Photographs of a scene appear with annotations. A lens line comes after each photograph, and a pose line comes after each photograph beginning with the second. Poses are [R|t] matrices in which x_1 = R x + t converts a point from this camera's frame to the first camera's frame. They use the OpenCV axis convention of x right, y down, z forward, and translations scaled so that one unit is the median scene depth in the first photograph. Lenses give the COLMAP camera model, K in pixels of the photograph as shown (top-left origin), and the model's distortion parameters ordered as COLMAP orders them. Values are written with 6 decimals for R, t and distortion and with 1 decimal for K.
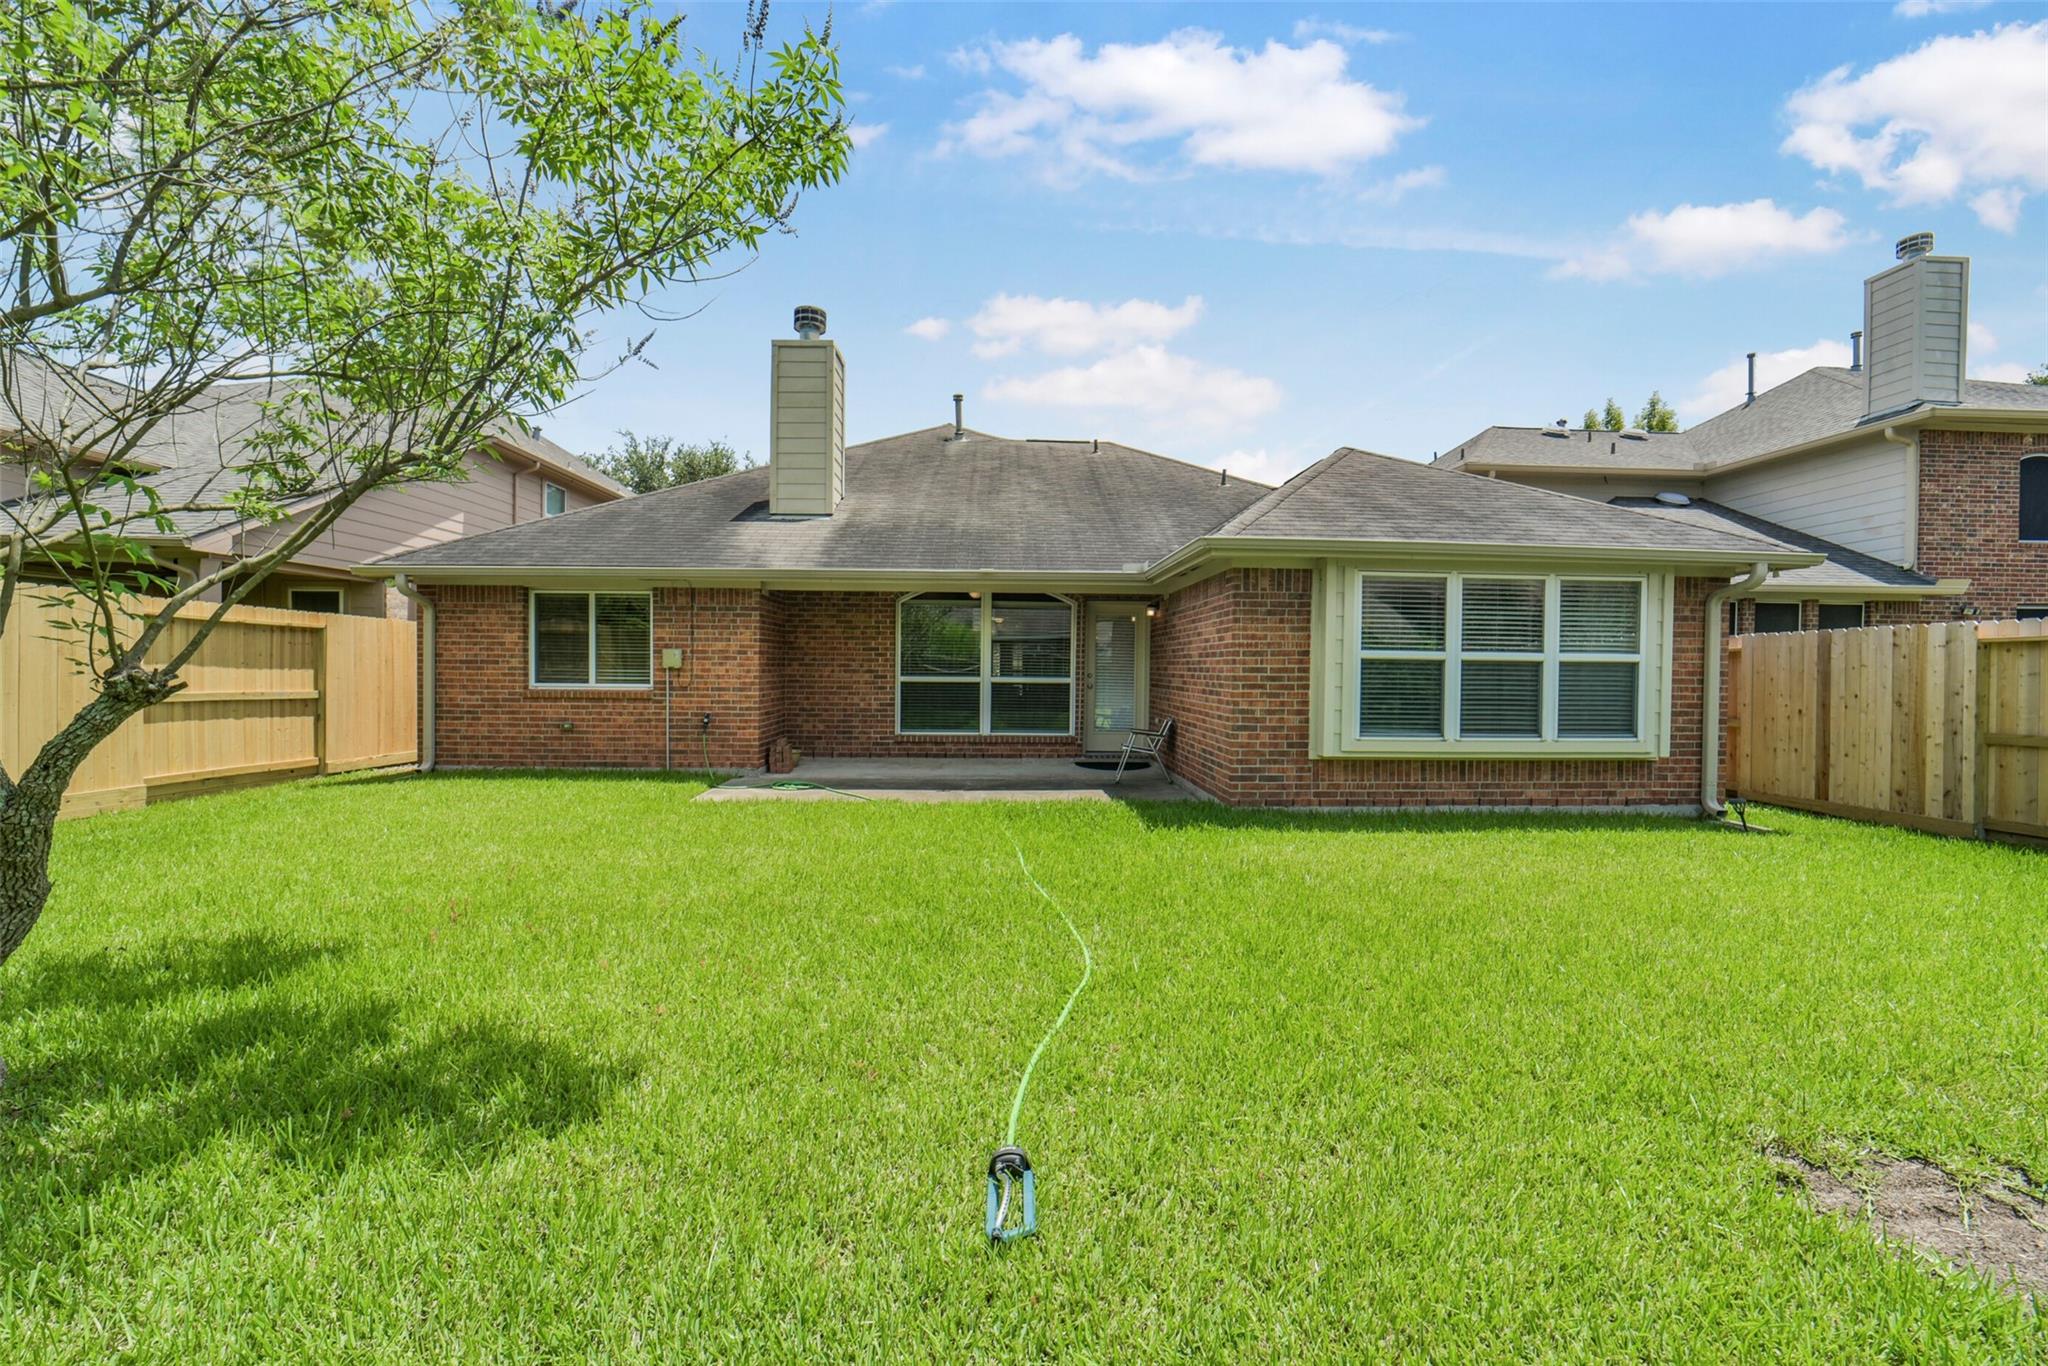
lens RADIAL K [[830.2, 0, 1035.1], [0, 830.2, 677.0], [0, 0, 1]] dist [-0.038517, 0.009220]
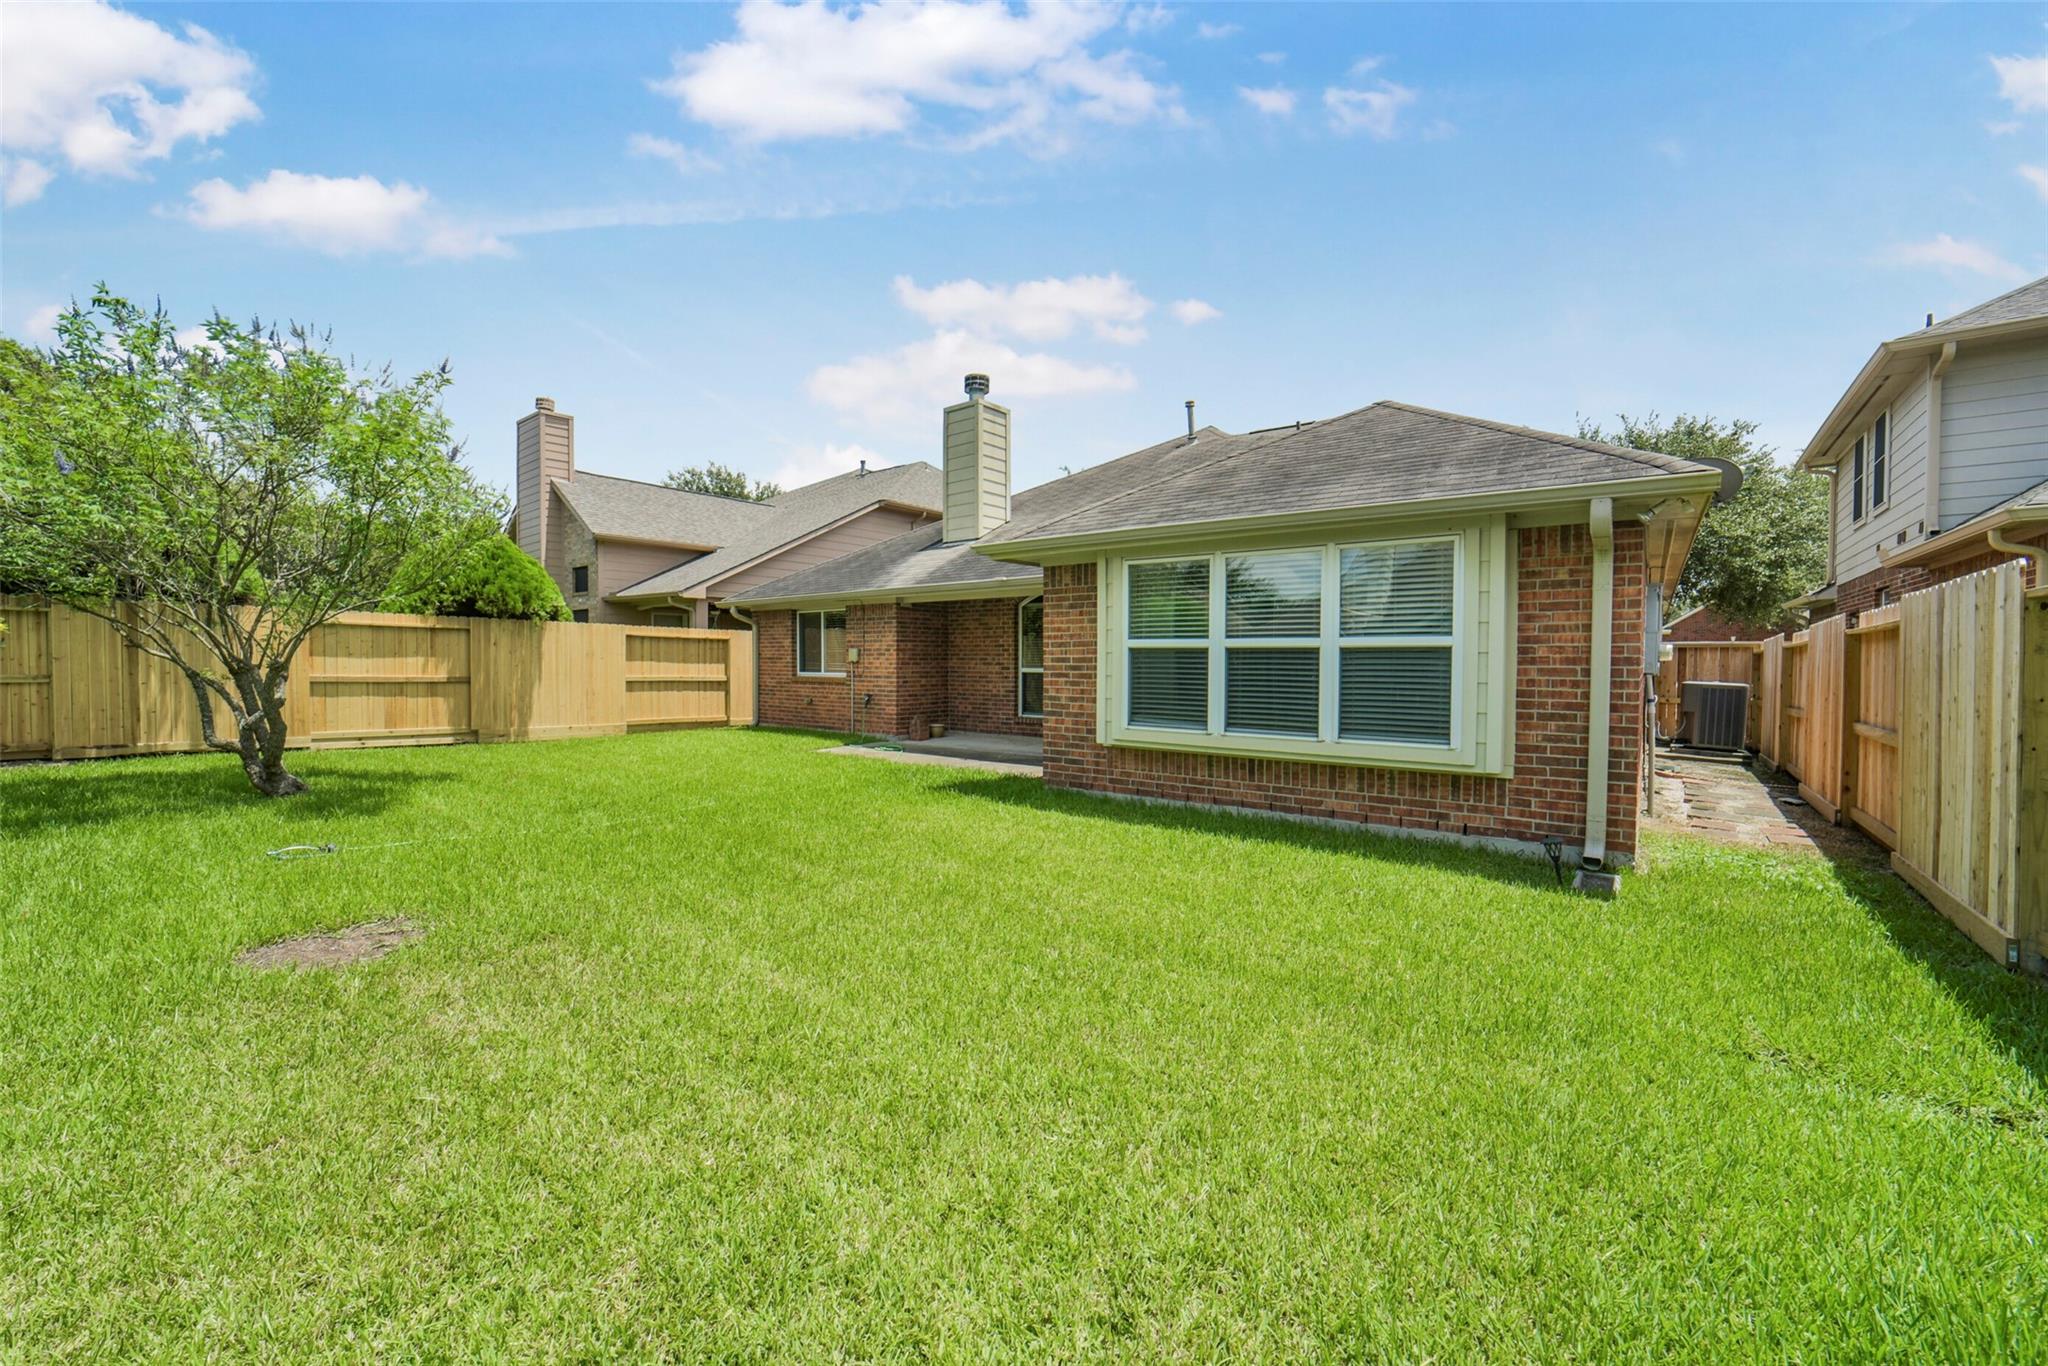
lens RADIAL K [[830.2, 0, 1035.1], [0, 830.2, 677.0], [0, 0, 1]] dist [-0.038517, 0.009220]
pose [[0.754971, 0.006754, -0.655723, 0.930053], [-0.004071, 0.999976, 0.005613, 0.007690], [0.655745, -0.001568, 0.754980, 0.156664]]
